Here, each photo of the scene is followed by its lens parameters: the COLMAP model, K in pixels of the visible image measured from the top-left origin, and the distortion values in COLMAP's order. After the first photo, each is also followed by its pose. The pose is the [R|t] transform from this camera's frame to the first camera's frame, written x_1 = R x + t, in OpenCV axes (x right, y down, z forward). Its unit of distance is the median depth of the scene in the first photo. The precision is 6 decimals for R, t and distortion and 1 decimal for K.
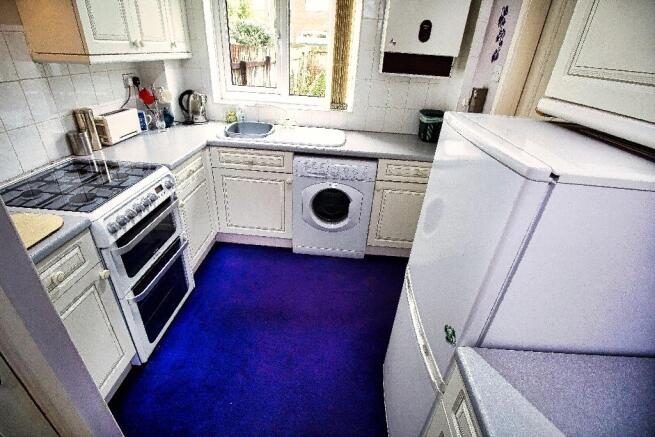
lens RADIAL K [[303.1, 0, 324.8], [0, 303.1, 212.1], [0, 0, 1]] dist [0.001765, -0.011479]
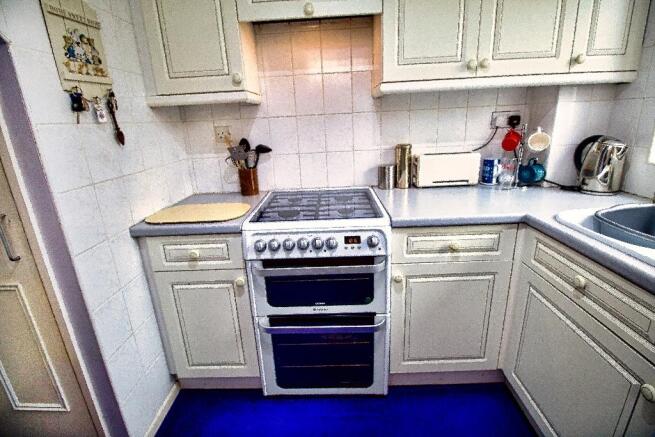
lens RADIAL K [[303.1, 0, 324.8], [0, 303.1, 212.1], [0, 0, 1]] dist [0.001765, -0.011479]
pose [[0.034836, 0.236393, -0.971033, 0.136849], [-0.430061, 0.880606, 0.198950, -0.197054], [0.902128, 0.410673, 0.132340, 0.609476]]
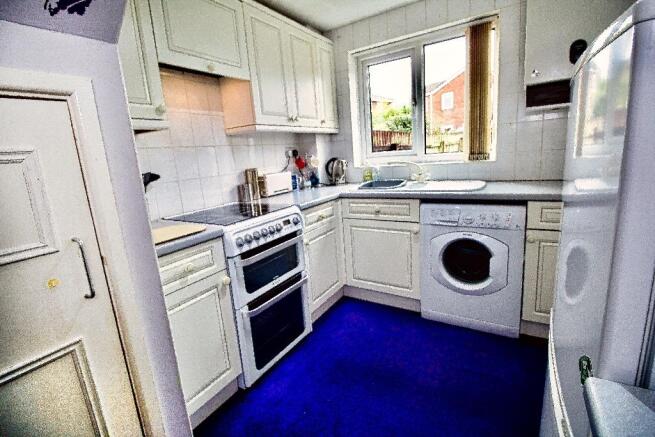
lens RADIAL K [[303.1, 0, 324.8], [0, 303.1, 212.1], [0, 0, 1]] dist [0.001765, -0.011479]
pose [[0.869225, -0.028374, -0.493603, 0.108026], [-0.117608, 0.957829, -0.262166, 0.127810], [0.480226, 0.285933, 0.829232, 0.084150]]
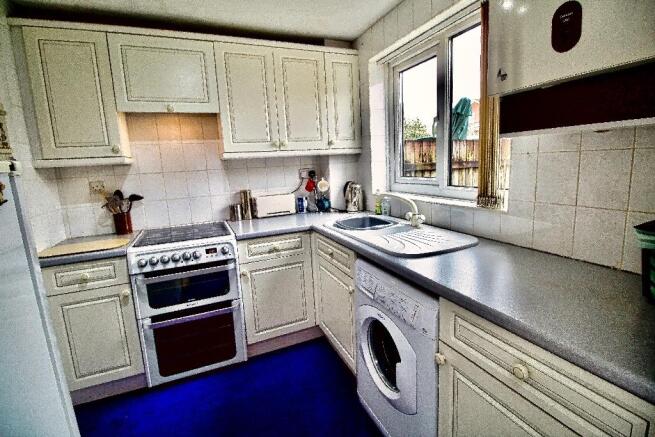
lens RADIAL K [[303.1, 0, 324.8], [0, 303.1, 212.1], [0, 0, 1]] dist [0.001765, -0.011479]
pose [[0.443664, 0.064108, -0.893897, 0.531602], [-0.357105, 0.927478, -0.110724, -0.184663], [0.821972, 0.368340, 0.434382, 0.600413]]
